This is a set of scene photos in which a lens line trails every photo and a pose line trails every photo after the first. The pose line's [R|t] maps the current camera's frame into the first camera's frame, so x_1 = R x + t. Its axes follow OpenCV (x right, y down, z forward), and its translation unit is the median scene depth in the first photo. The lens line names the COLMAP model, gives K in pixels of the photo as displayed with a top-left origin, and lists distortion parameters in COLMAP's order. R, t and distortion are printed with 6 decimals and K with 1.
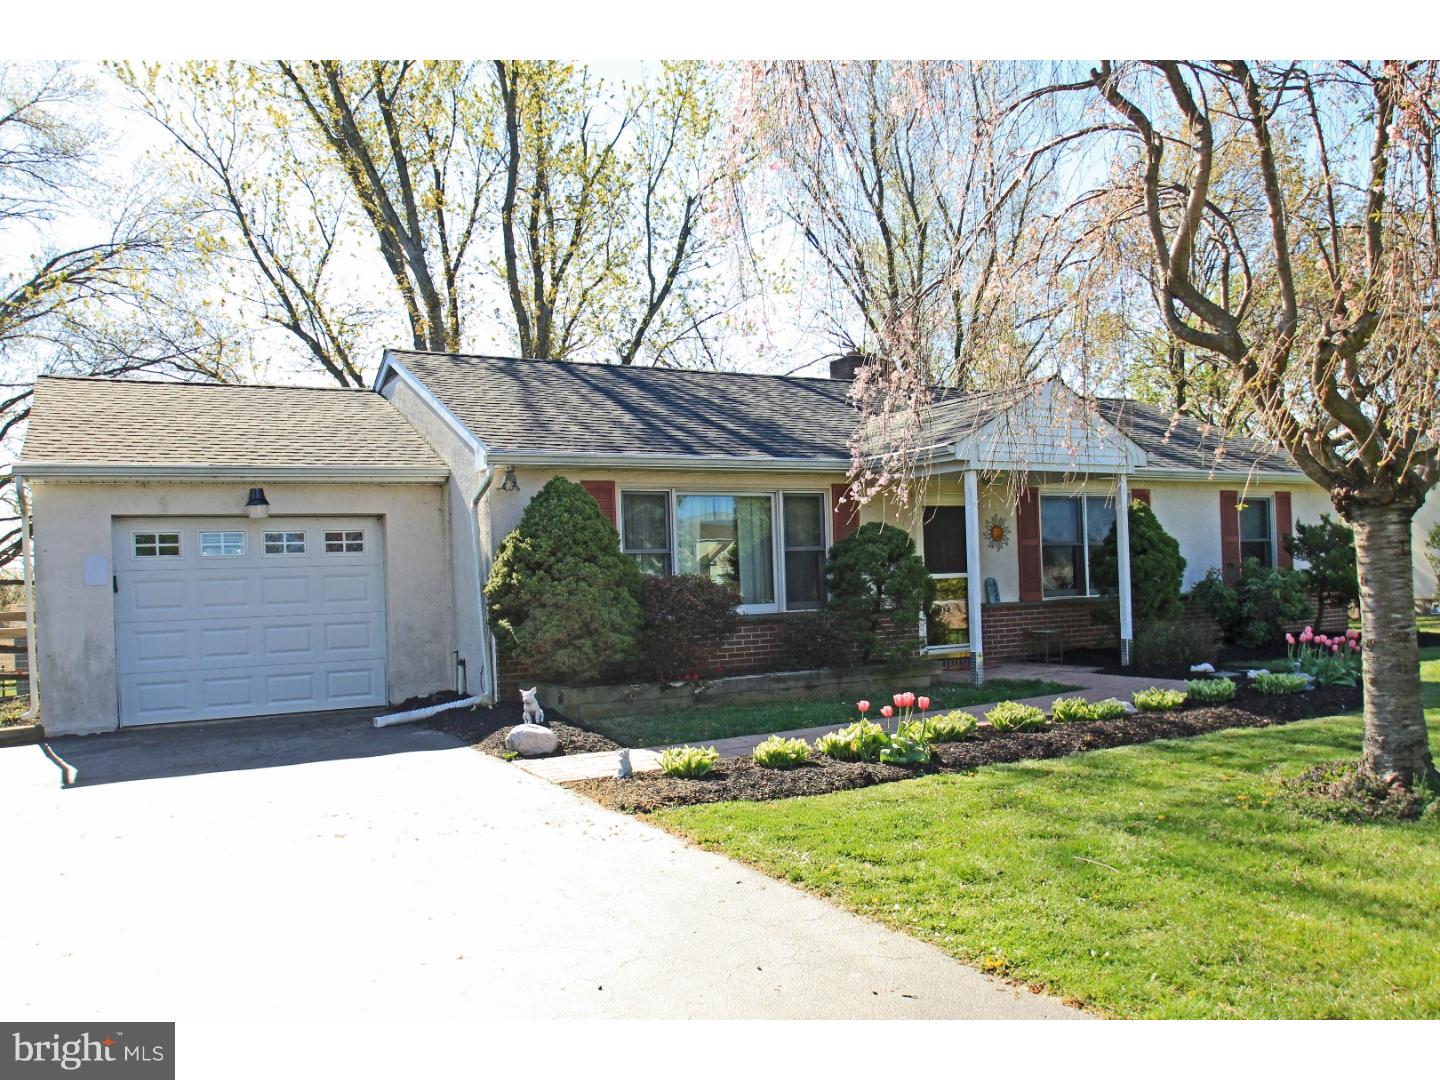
lens RADIAL K [[1166.5, 0, 720.0], [0, 1166.5, 540.0], [0, 0, 1]] dist [0.003033, 0.000808]
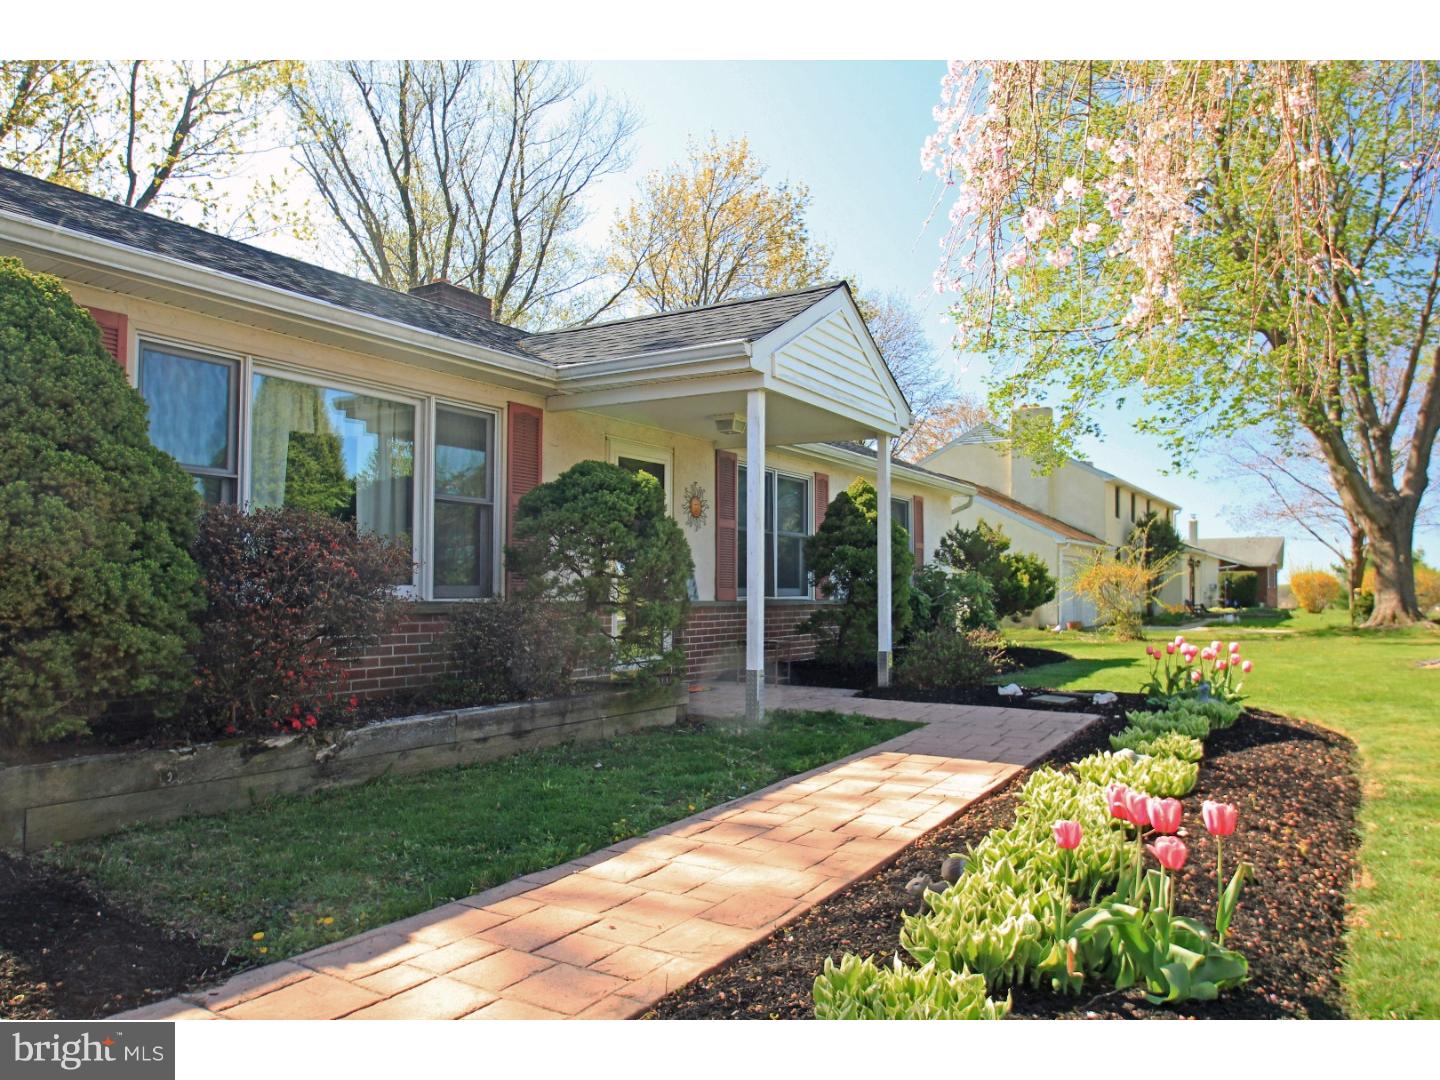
lens RADIAL K [[1039.1, 0, 753.6], [0, 1039.1, 563.5], [0, 0, 1]] dist [-0.034753, -0.001216]
pose [[0.861611, 0.051261, 0.504974, -0.069744], [-0.052136, 0.998563, -0.012410, 0.040801], [-0.504885, -0.015635, 0.863045, 0.463354]]
